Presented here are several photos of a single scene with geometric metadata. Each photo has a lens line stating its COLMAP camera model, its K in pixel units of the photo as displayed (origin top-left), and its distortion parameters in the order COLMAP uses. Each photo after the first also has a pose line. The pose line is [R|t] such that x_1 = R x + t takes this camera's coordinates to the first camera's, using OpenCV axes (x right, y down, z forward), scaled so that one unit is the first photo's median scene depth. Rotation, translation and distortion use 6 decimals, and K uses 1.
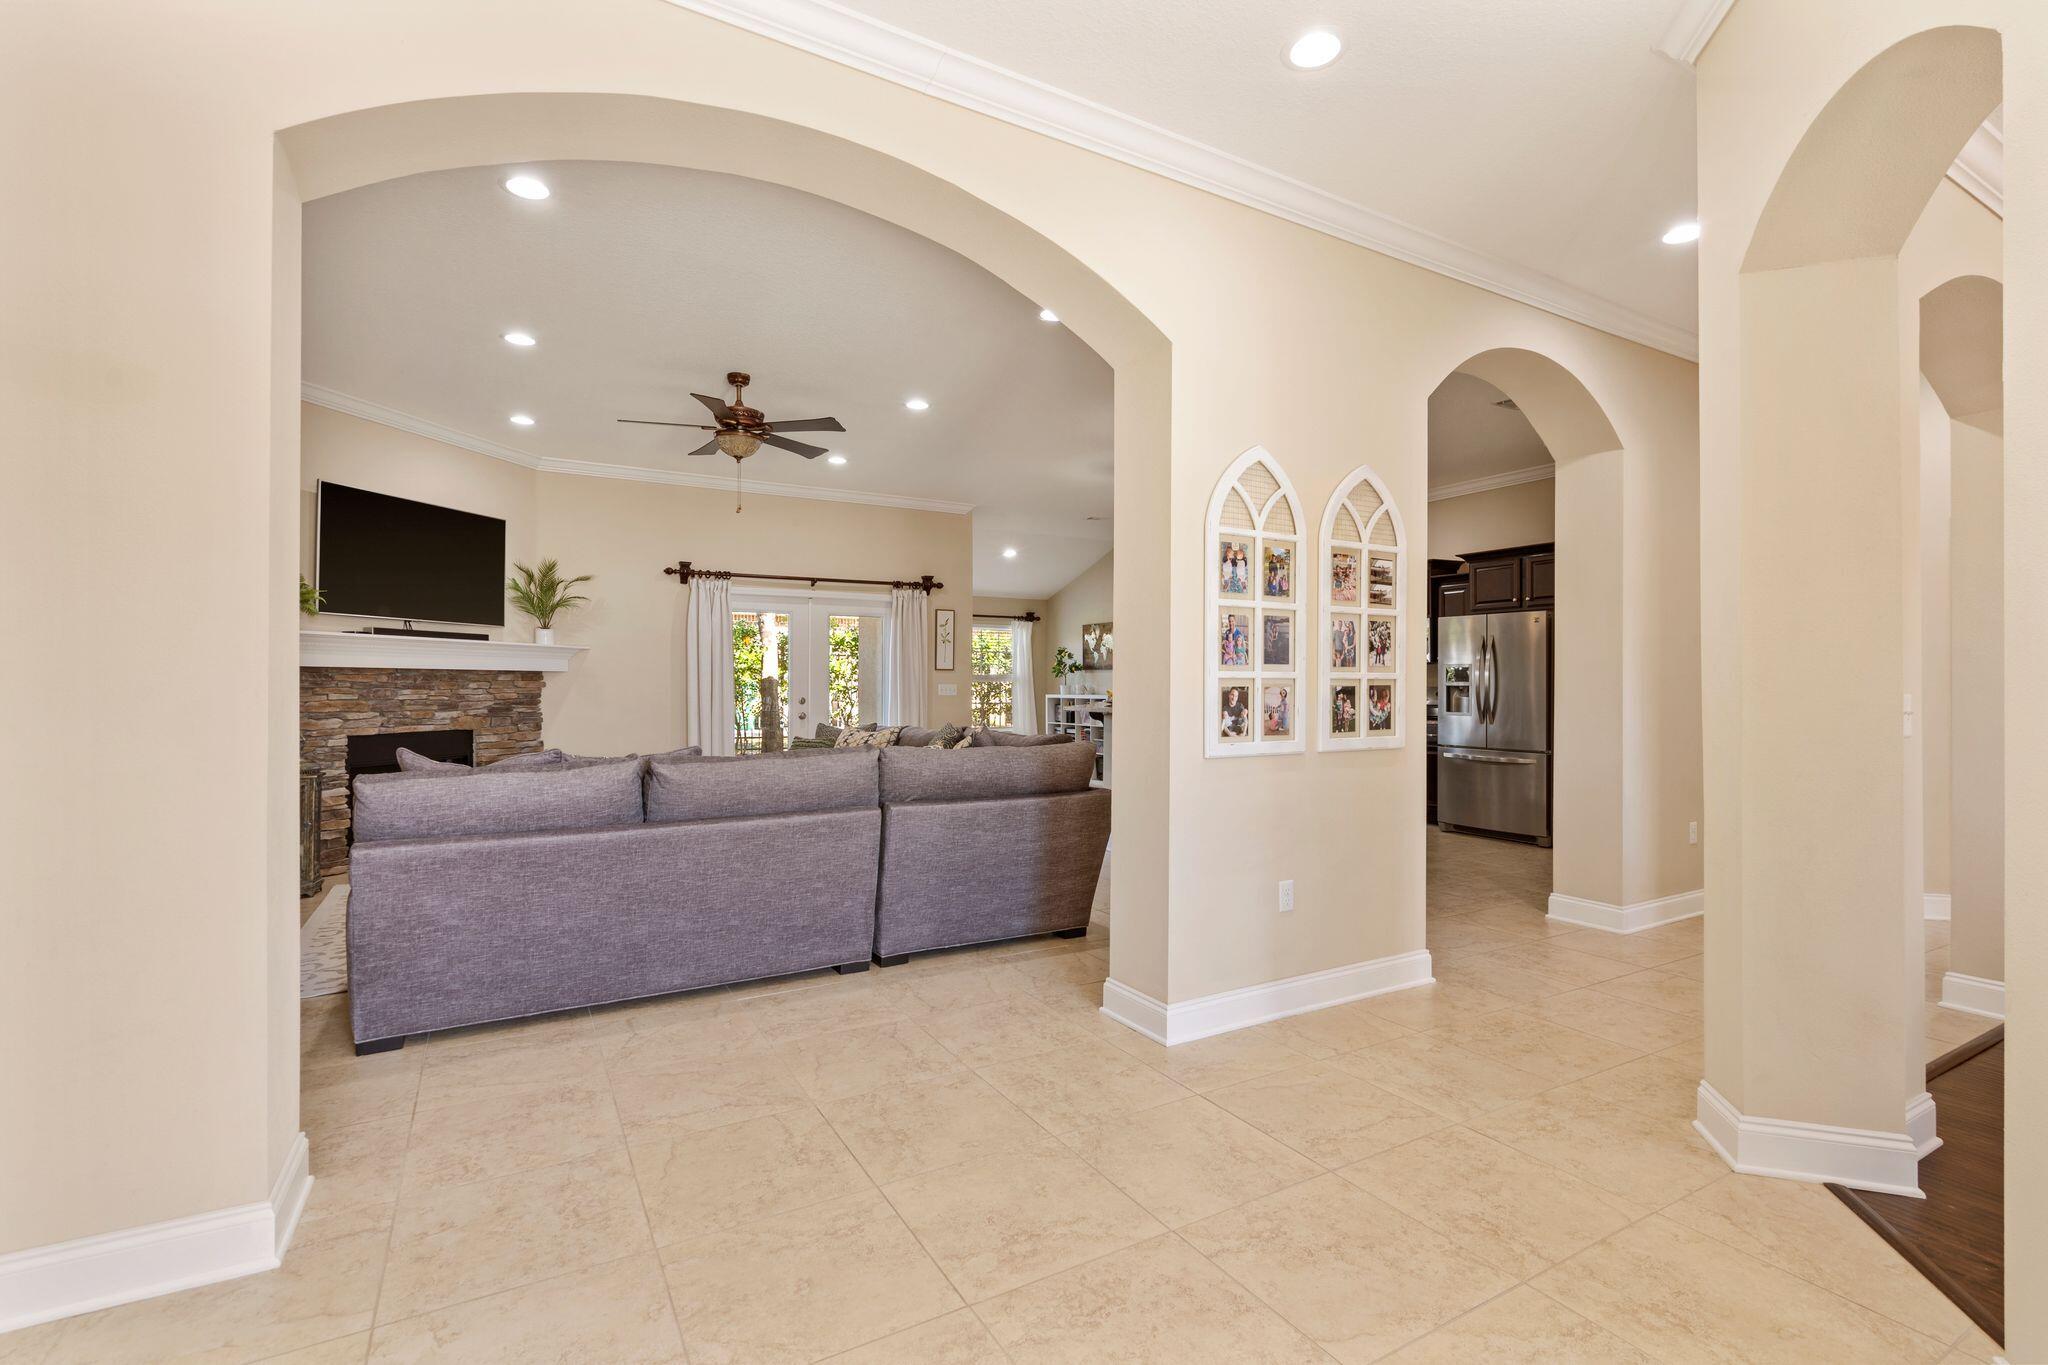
lens RADIAL K [[928.8, 0, 1033.4], [0, 928.8, 679.8], [0, 0, 1]] dist [-0.008057, 0.003938]
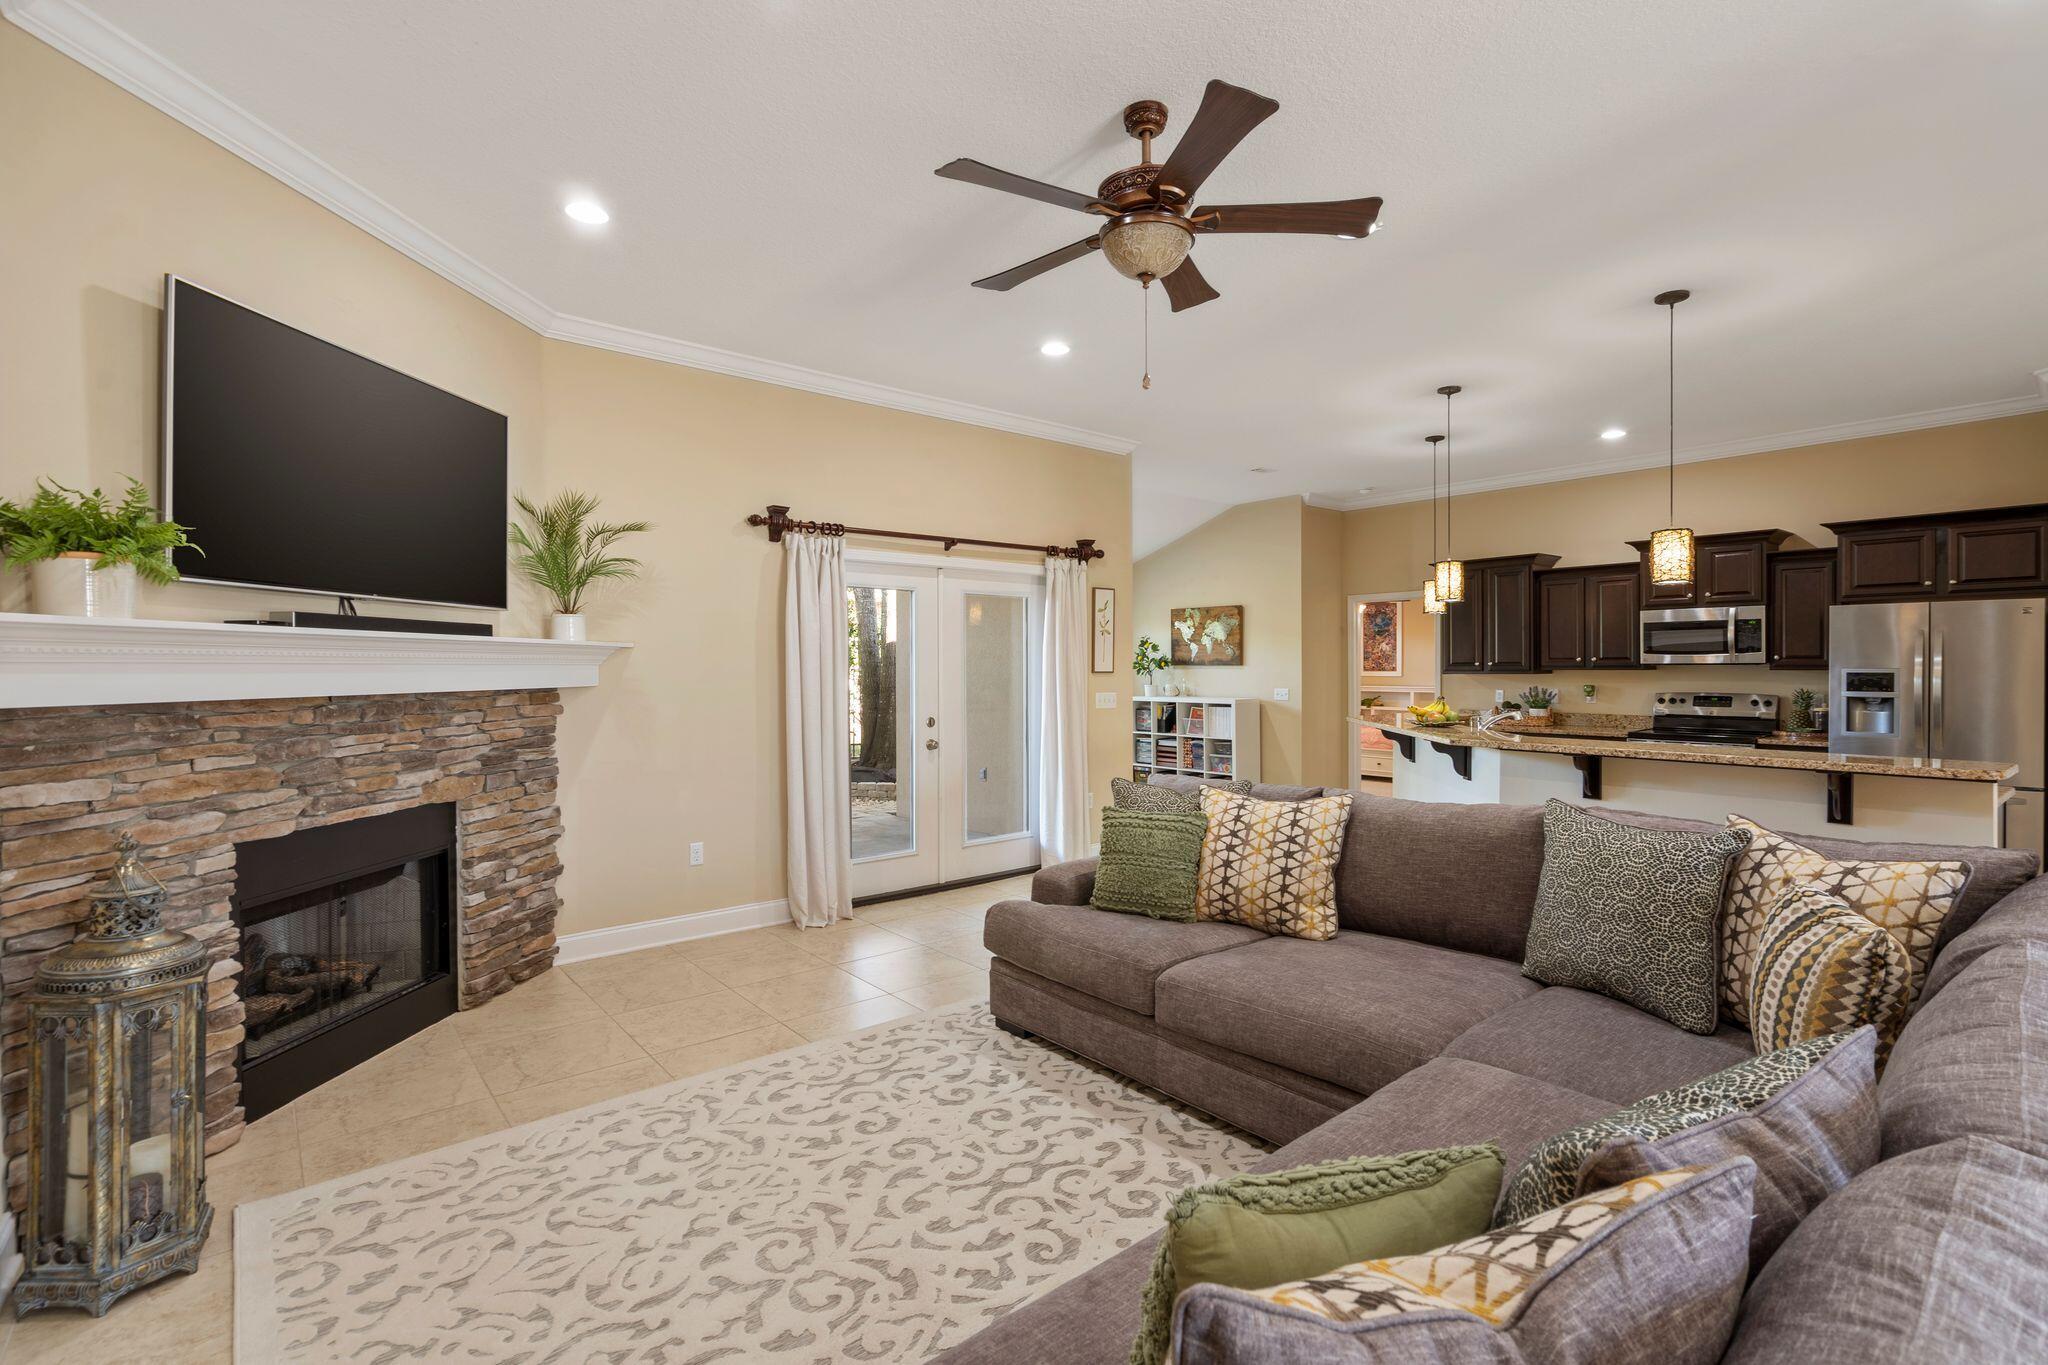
lens RADIAL K [[928.8, 0, 1027.6], [0, 928.8, 678.2], [0, 0, 1]] dist [-0.008057, 0.003938]
pose [[0.985684, -0.005419, 0.168515, -0.367982], [0.002301, 0.999823, 0.018696, -0.026843], [-0.168586, -0.018040, 0.985522, 0.411695]]
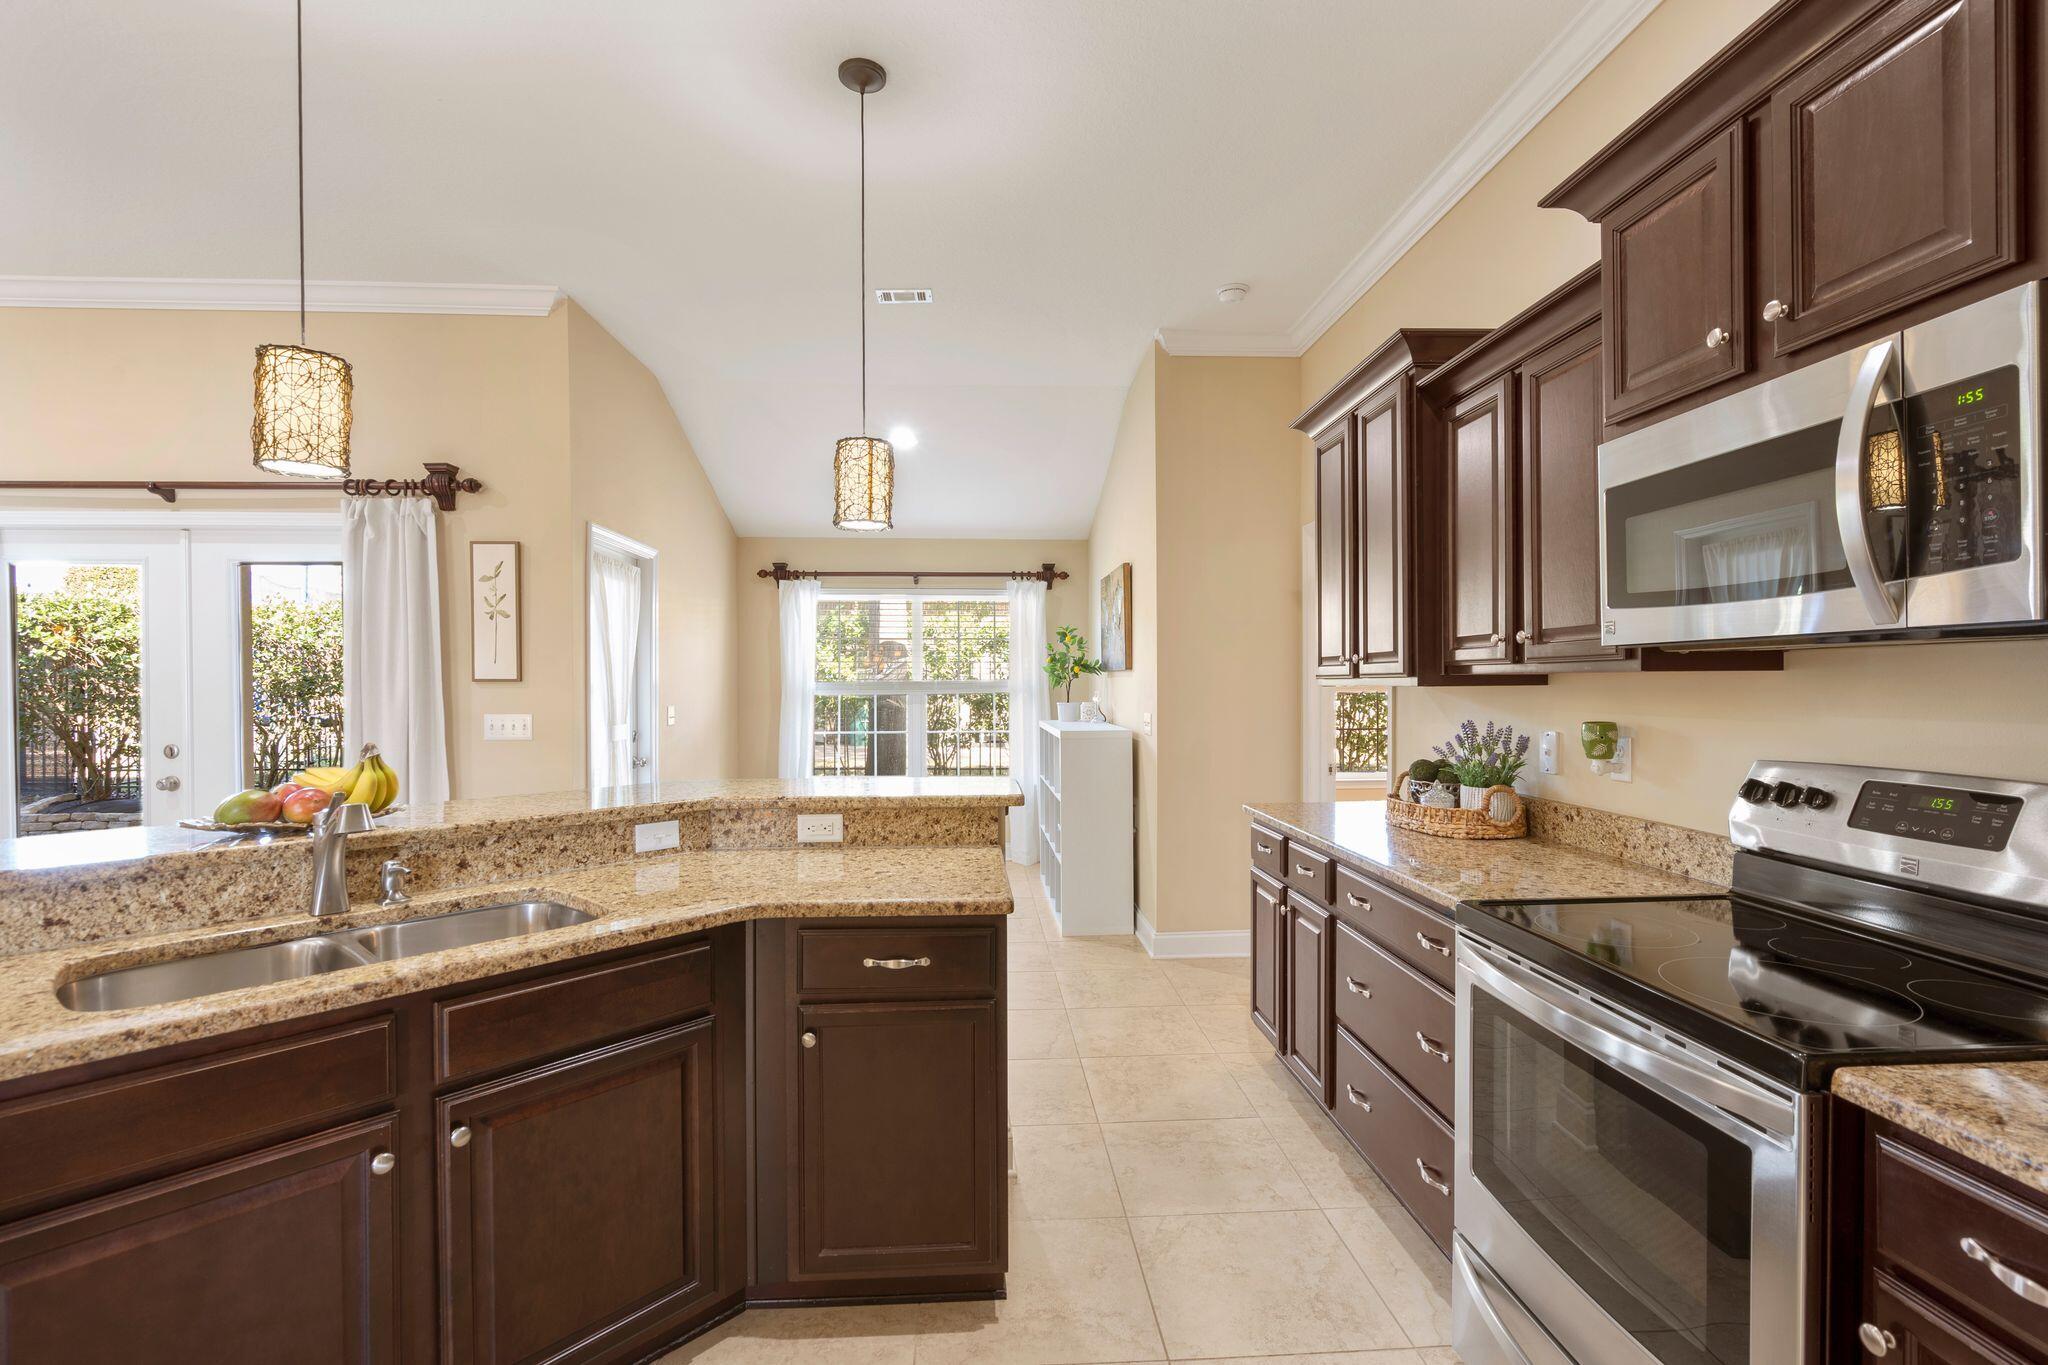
lens RADIAL K [[928.8, 0, 1024.3], [0, 928.8, 689.5], [0, 0, 1]] dist [-0.008057, 0.003938]
pose [[0.892539, -0.000084, -0.450970, 0.429230], [0.006974, 0.999883, 0.013616, -0.014754], [0.450916, -0.015298, 0.892435, 0.979915]]
